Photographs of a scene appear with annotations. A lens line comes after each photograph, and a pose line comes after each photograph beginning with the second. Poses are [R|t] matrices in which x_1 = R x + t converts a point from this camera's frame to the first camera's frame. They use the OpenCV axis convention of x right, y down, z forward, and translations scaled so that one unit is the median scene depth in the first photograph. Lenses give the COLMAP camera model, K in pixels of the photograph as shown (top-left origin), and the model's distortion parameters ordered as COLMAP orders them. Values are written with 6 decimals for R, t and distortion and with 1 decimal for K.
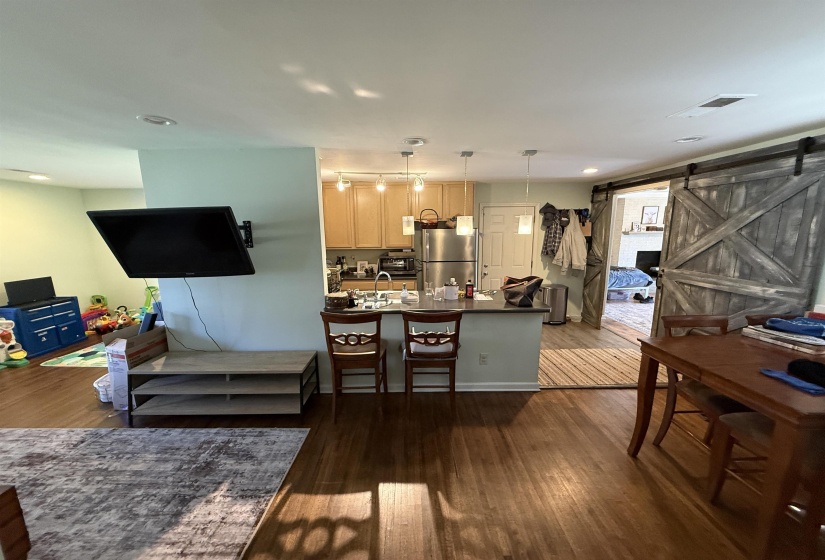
lens RADIAL K [[328.5, 0, 411.8], [0, 328.5, 291.5], [0, 0, 1]] dist [0.000070, 0.000210]
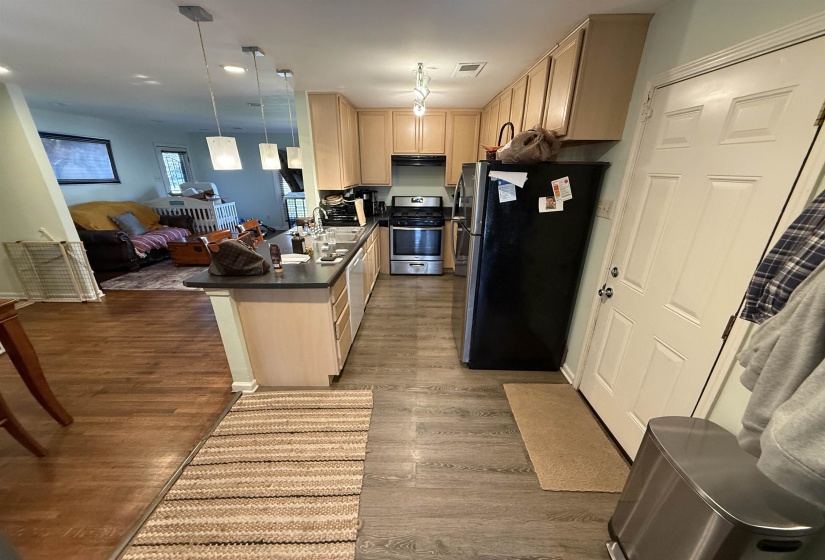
lens RADIAL K [[319.7, 0, 414.0], [0, 319.7, 301.2], [0, 0, 1]] dist [-0.000708, 0.000009]
pose [[-0.007061, 0.394480, -0.918877, 1.026791], [-0.194645, 0.900782, 0.388208, -0.261641], [0.980848, 0.181596, 0.070424, 1.390656]]
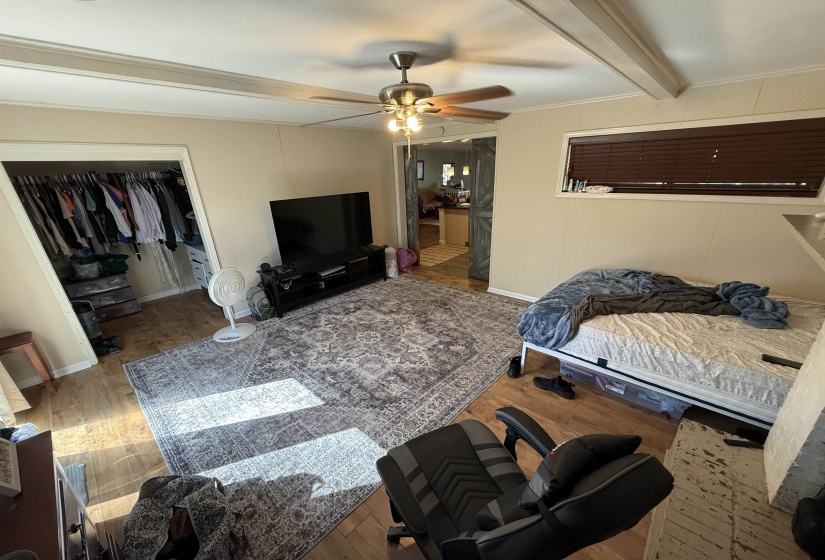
lens RADIAL K [[325.6, 0, 411.0], [0, 325.6, 294.8], [0, 0, 1]] dist [-0.000816, -0.000126]
pose [[-0.674453, 0.293434, -0.677502, 2.396792], [-0.106088, 0.869591, 0.482241, -0.534525], [0.730656, 0.397123, -0.555369, 2.470976]]
